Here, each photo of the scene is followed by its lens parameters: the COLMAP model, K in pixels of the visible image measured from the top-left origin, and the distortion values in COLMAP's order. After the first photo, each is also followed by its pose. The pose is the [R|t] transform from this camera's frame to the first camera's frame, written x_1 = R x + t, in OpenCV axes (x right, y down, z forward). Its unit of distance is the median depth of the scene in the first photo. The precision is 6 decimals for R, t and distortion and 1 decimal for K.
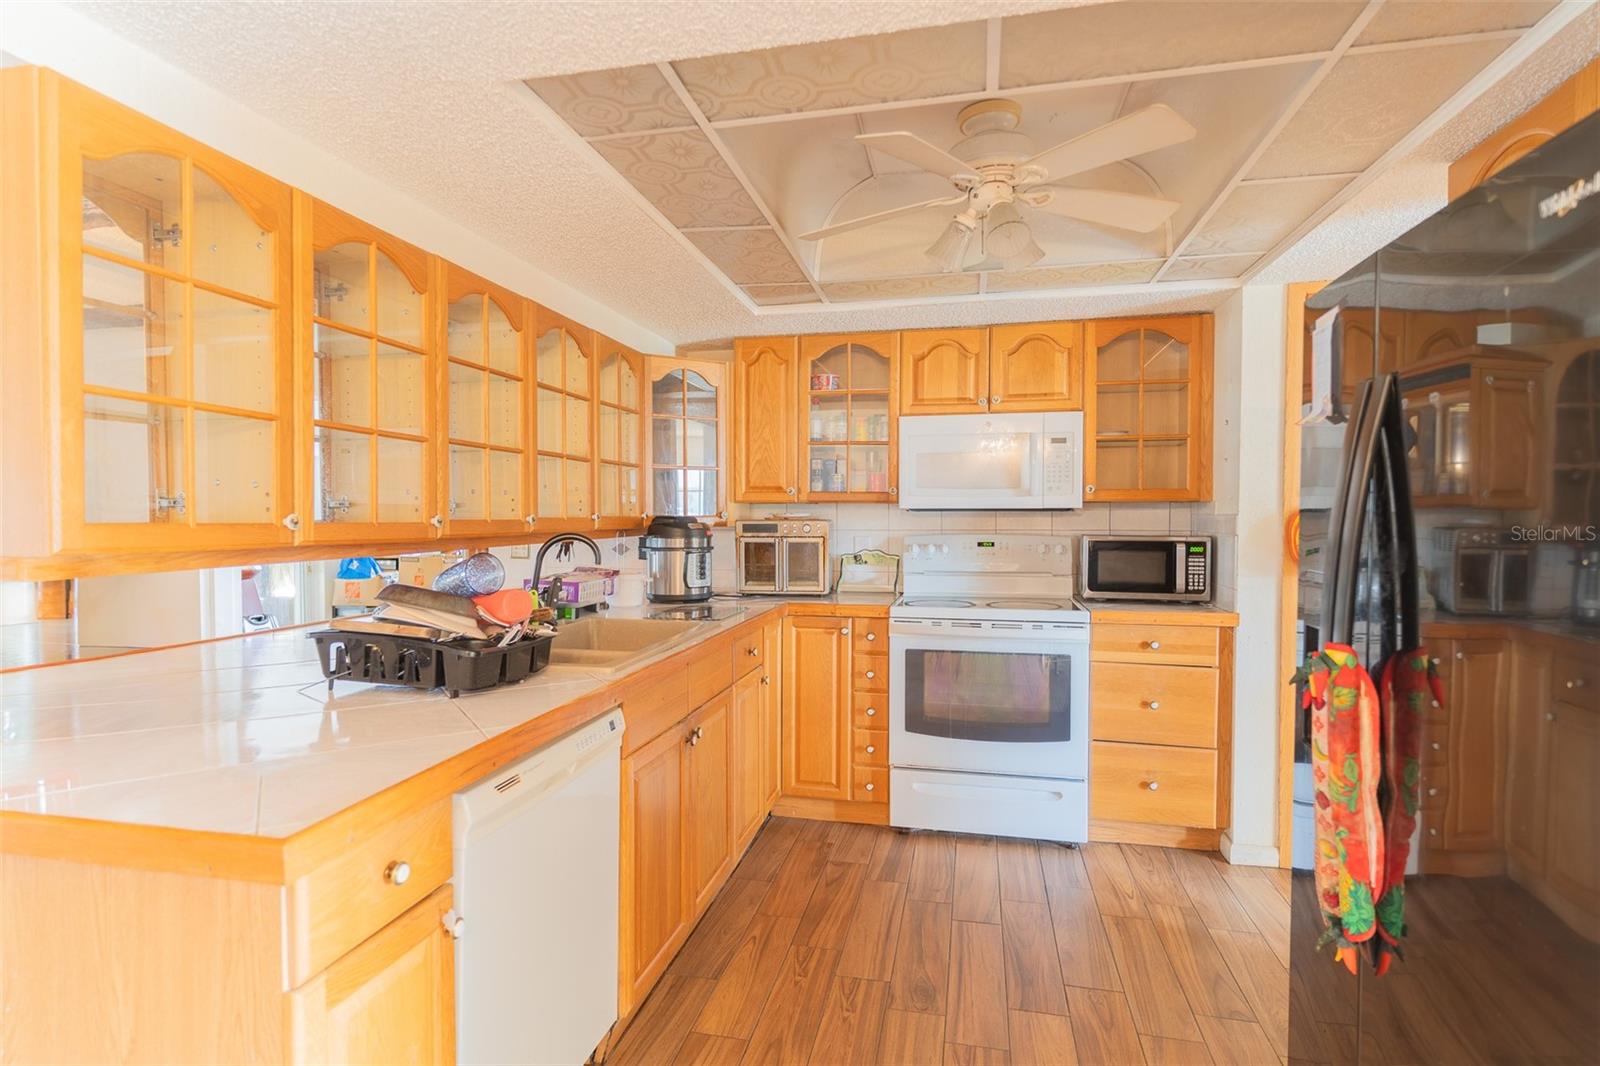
lens RADIAL K [[804.9, 0, 792.7], [0, 804.9, 528.4], [0, 0, 1]] dist [0.023685, 0.000623]
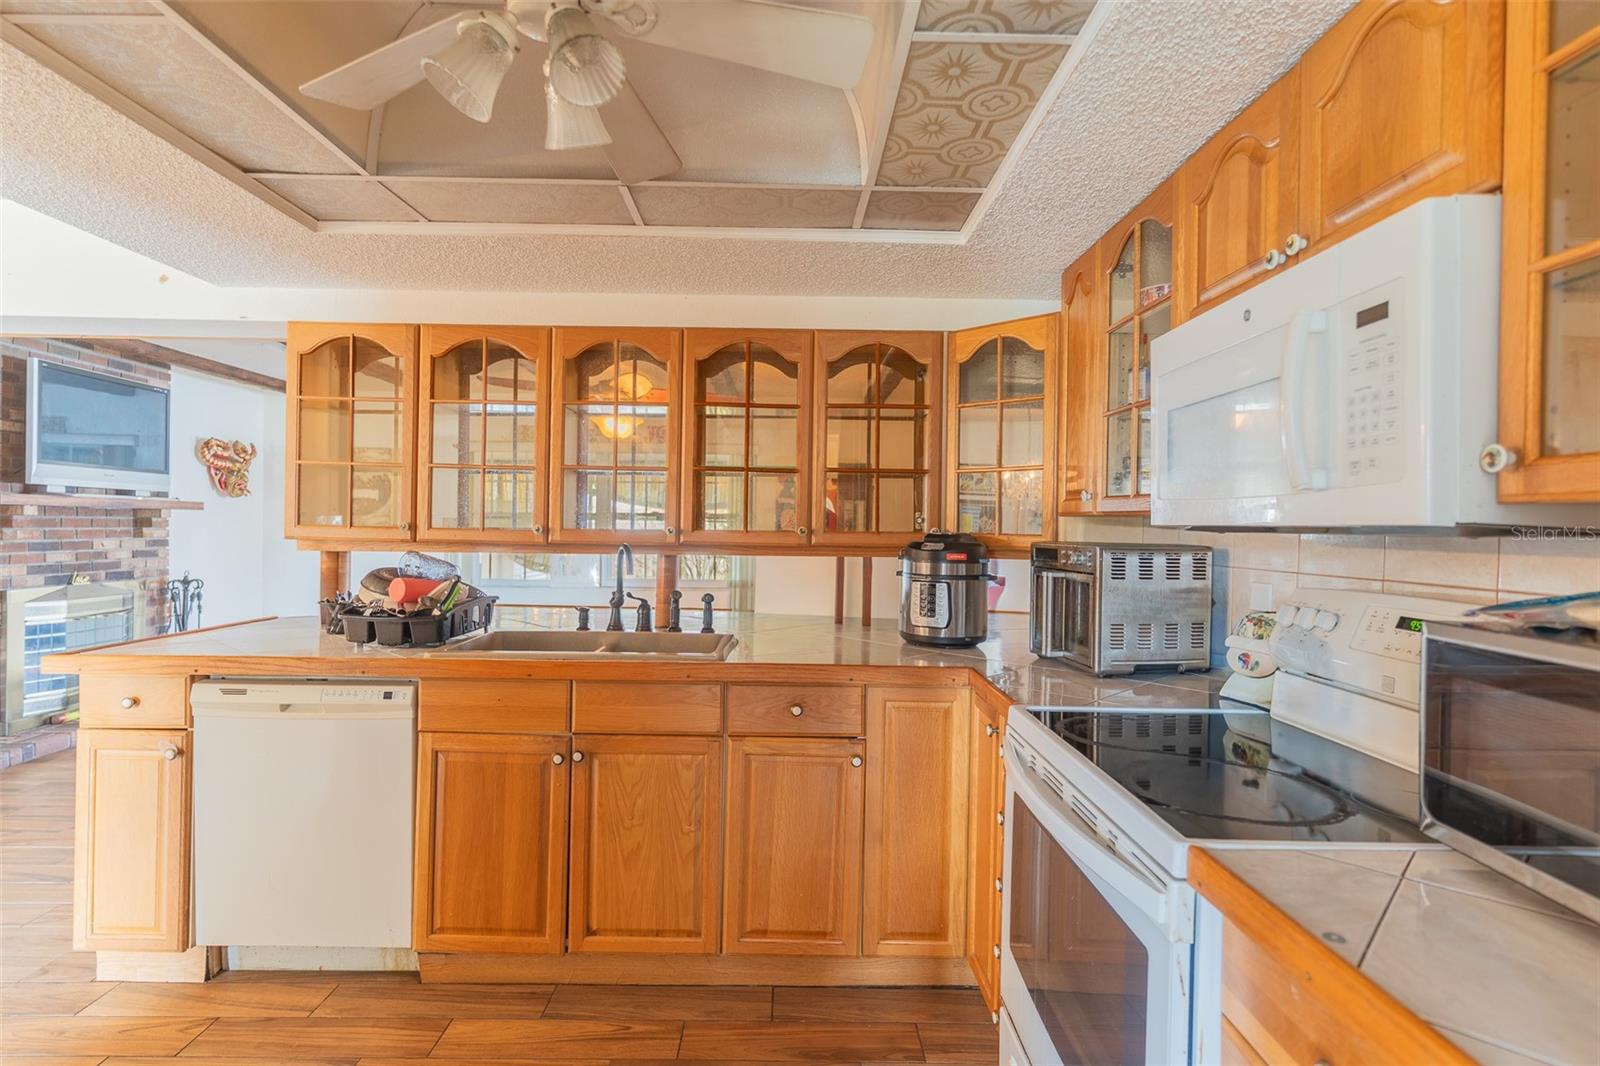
lens RADIAL K [[783.9, 0, 797.7], [0, 783.9, 525.7], [0, 0, 1]] dist [-0.001341, 0.000071]
pose [[0.237222, 0.007000, -0.971430, 0.752497], [-0.035021, 0.999386, -0.001350, -0.022299], [0.970824, 0.034340, 0.237321, 0.922776]]
